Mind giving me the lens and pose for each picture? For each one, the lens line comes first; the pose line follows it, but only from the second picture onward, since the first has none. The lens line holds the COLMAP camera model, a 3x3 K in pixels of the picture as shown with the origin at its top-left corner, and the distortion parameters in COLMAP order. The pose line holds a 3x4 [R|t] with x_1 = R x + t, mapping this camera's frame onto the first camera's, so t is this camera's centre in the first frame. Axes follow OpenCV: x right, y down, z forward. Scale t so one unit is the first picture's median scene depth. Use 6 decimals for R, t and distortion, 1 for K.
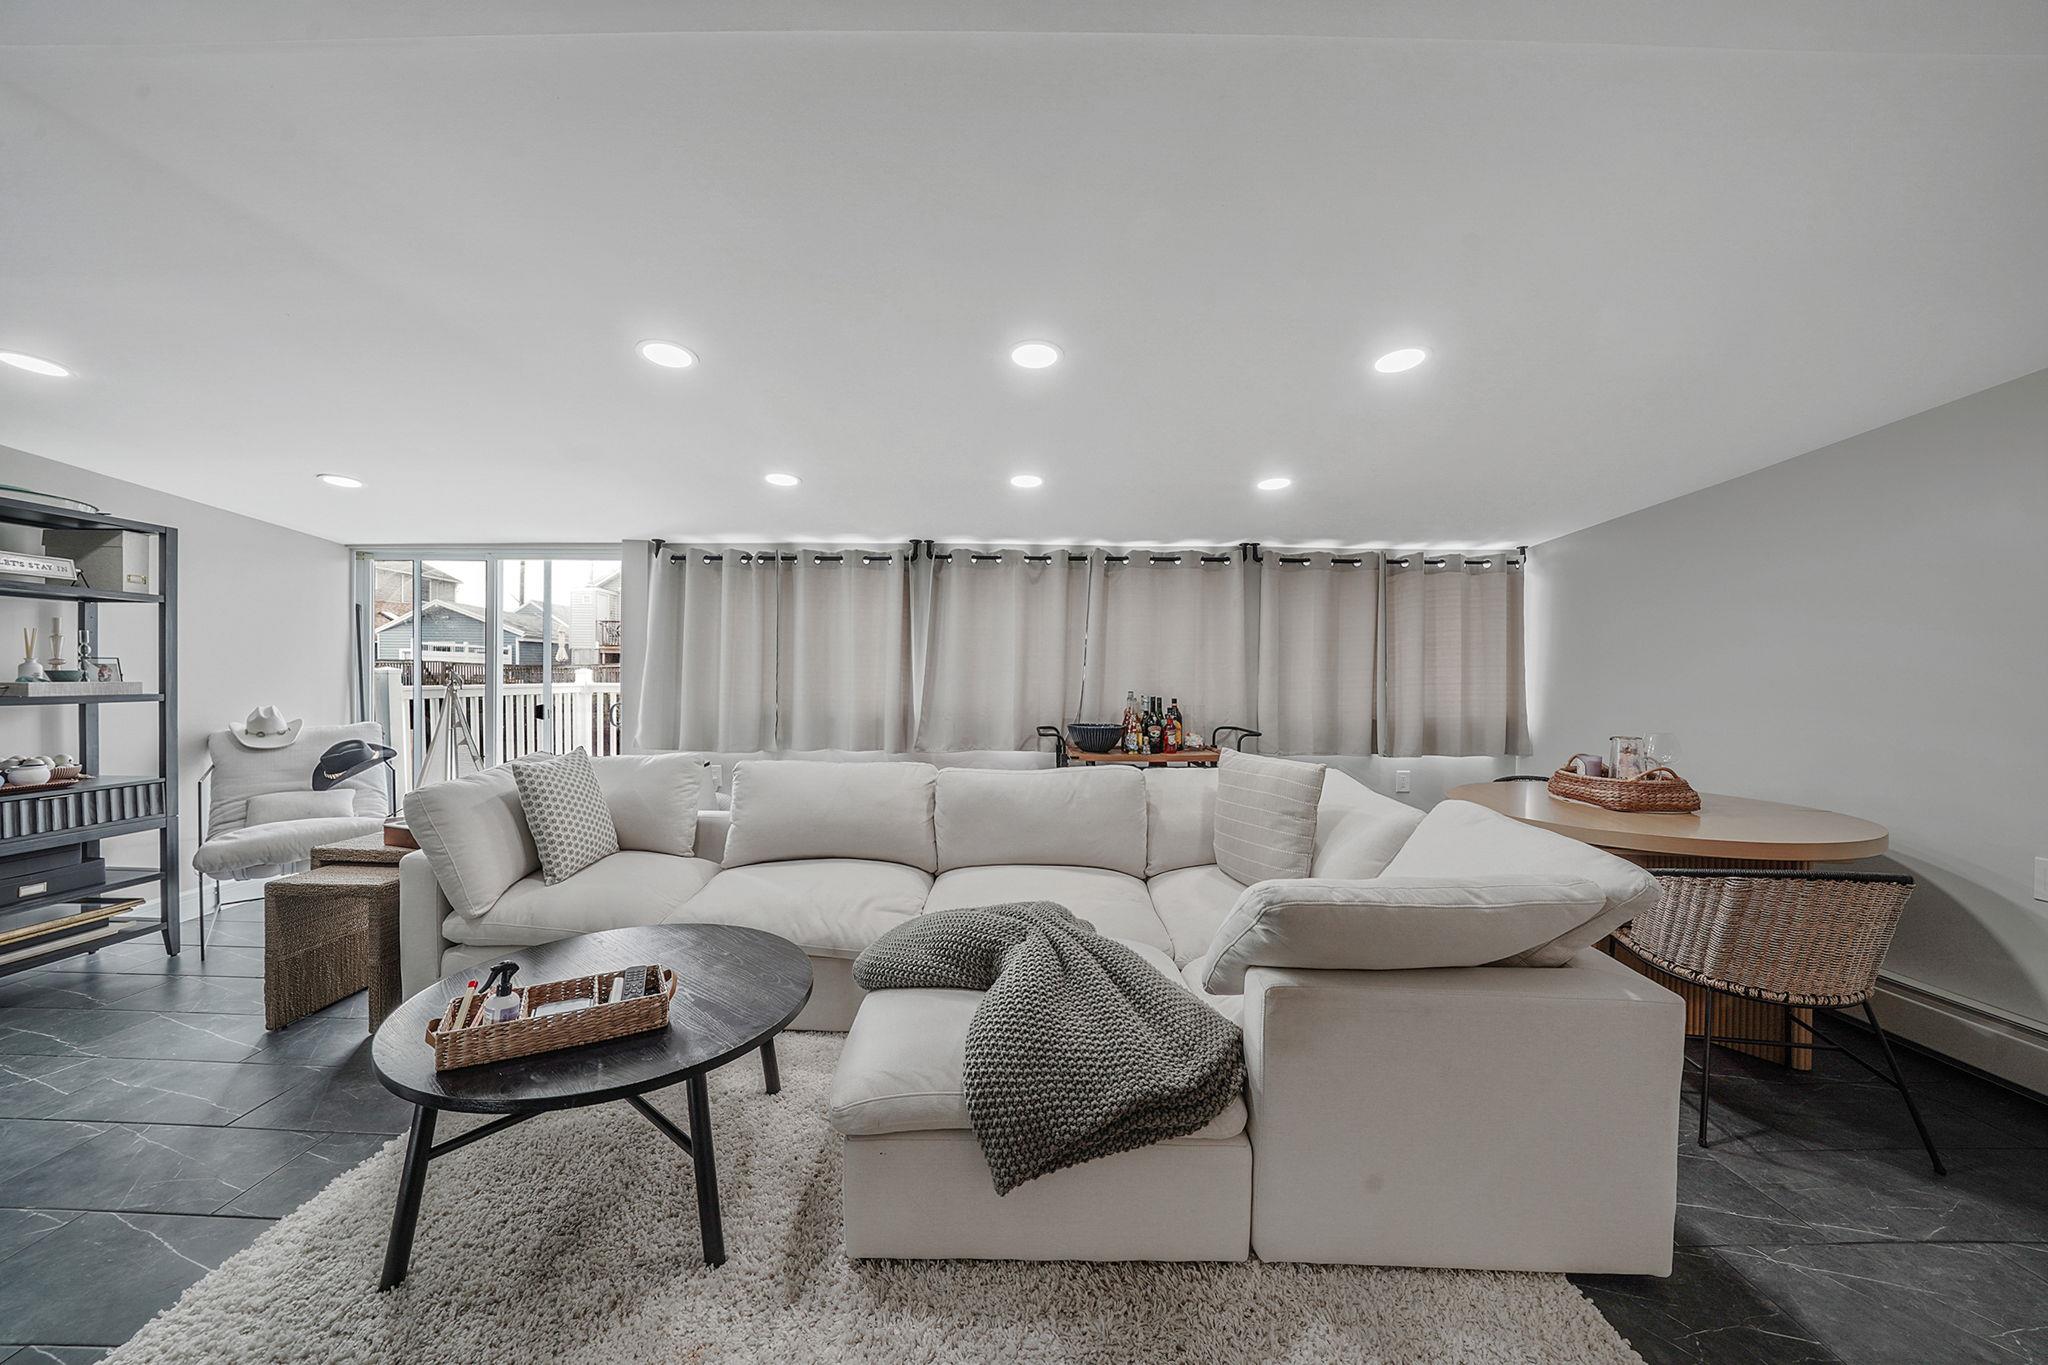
lens RADIAL K [[705.9, 0, 1007.5], [0, 705.9, 685.1], [0, 0, 1]] dist [-0.019918, 0.000401]
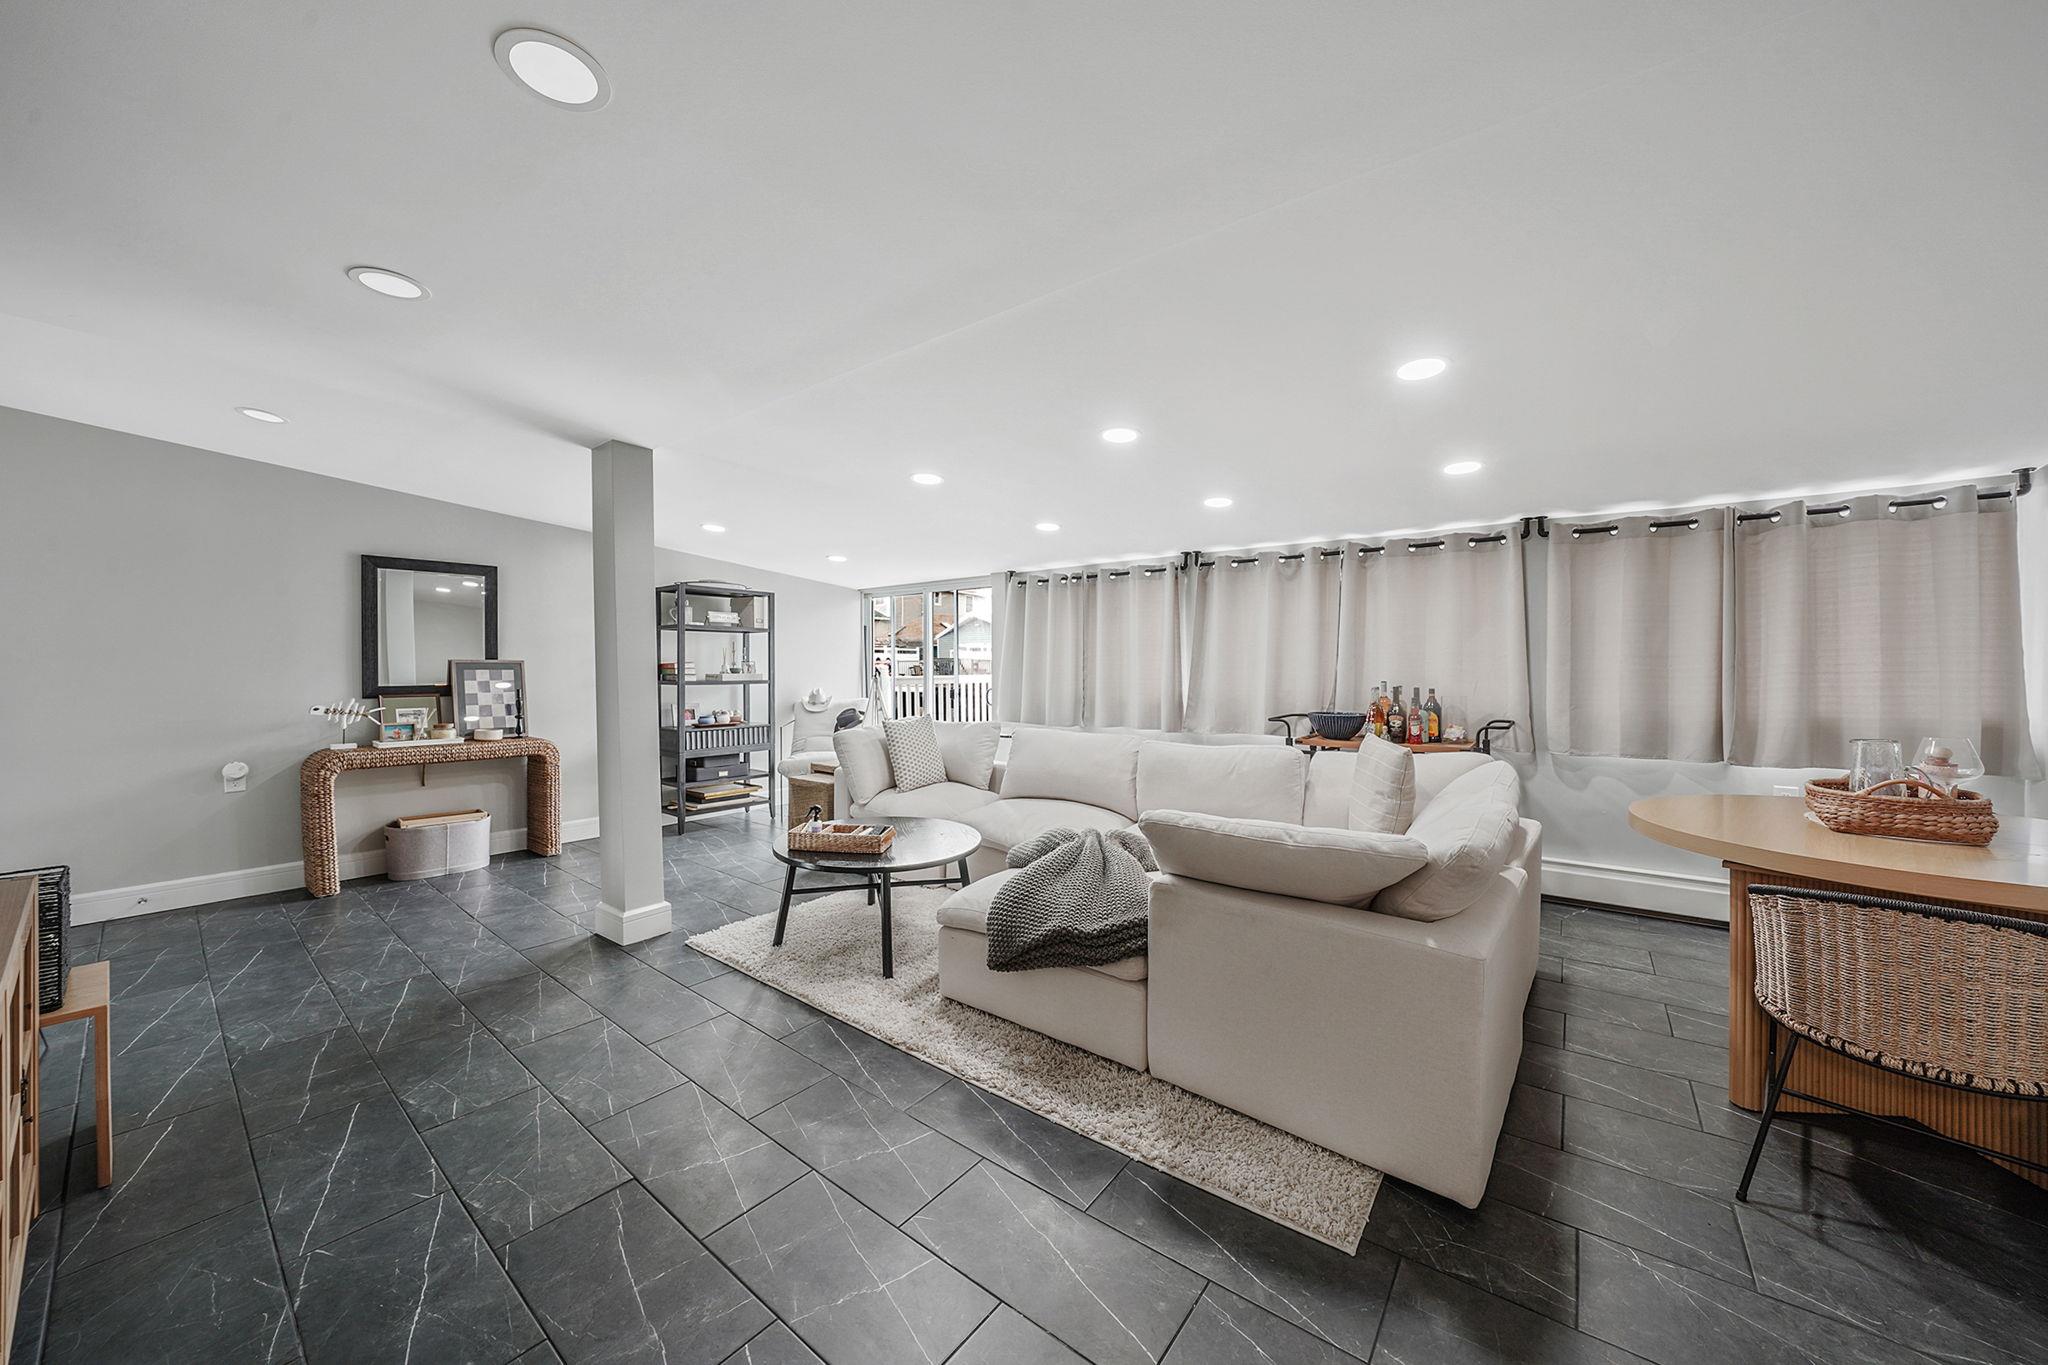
lens RADIAL K [[714.8, 0, 1012.2], [0, 714.8, 675.8], [0, 0, 1]] dist [-0.022529, 0.000049]
pose [[0.793766, -0.000601, -0.608222, 0.512427], [-0.000362, 0.999999, -0.001459, 0.004036], [0.608223, 0.001378, 0.793765, -0.168288]]
